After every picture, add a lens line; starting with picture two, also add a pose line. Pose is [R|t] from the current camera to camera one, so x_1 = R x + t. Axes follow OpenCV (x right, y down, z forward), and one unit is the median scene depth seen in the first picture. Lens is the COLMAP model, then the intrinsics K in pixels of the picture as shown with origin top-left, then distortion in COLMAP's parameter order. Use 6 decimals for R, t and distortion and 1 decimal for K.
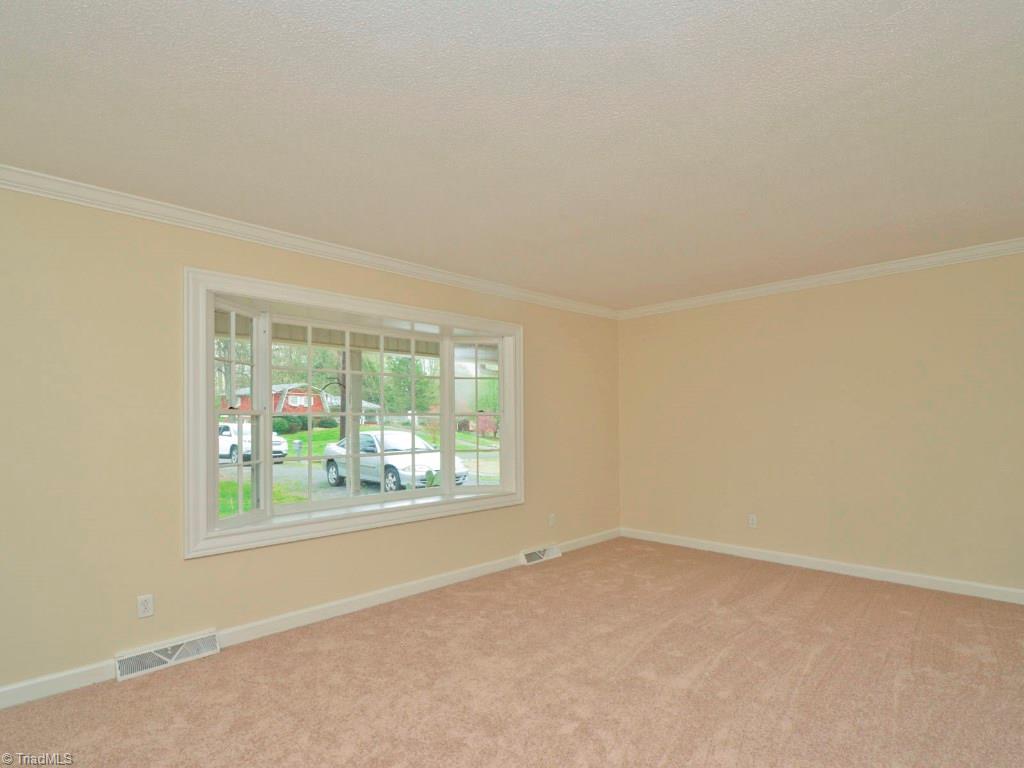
lens RADIAL K [[537.4, 0, 528.9], [0, 537.4, 416.2], [0, 0, 1]] dist [-0.000843, -0.000695]
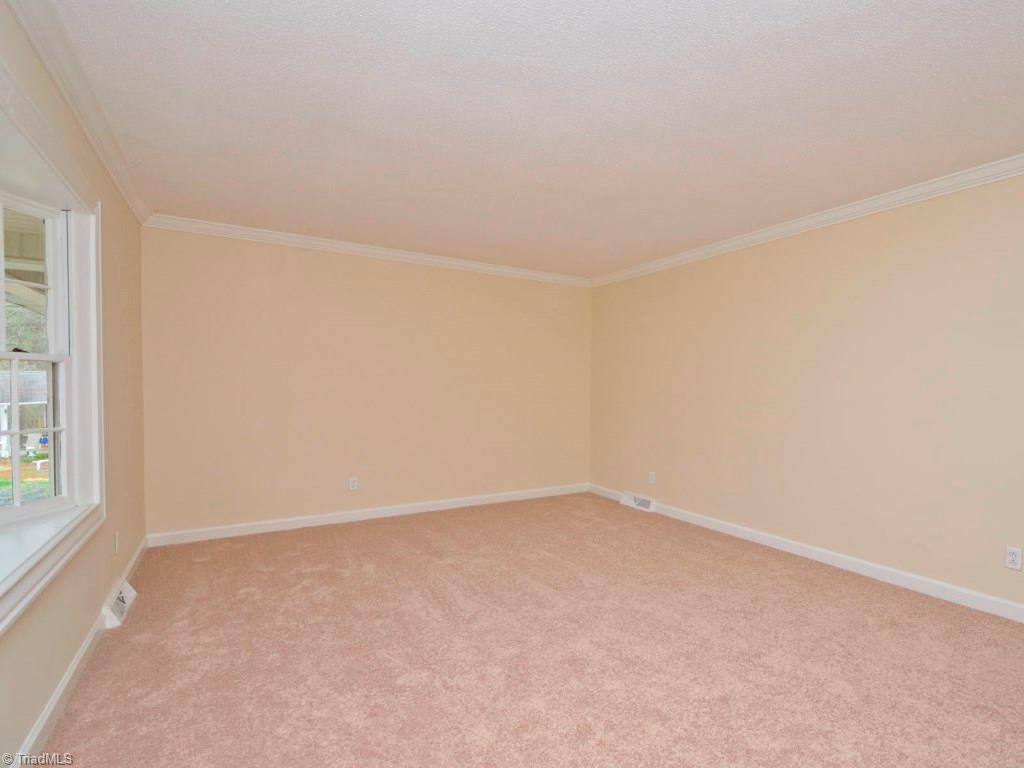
lens RADIAL K [[508.4, 0, 561.4], [0, 508.4, 383.9], [0, 0, 1]] dist [-0.002680, -0.001369]
pose [[0.217414, 0.025206, 0.975754, -0.508567], [-0.014515, 0.999639, -0.022589, 0.025061], [-0.975972, -0.009252, 0.217701, 0.481228]]
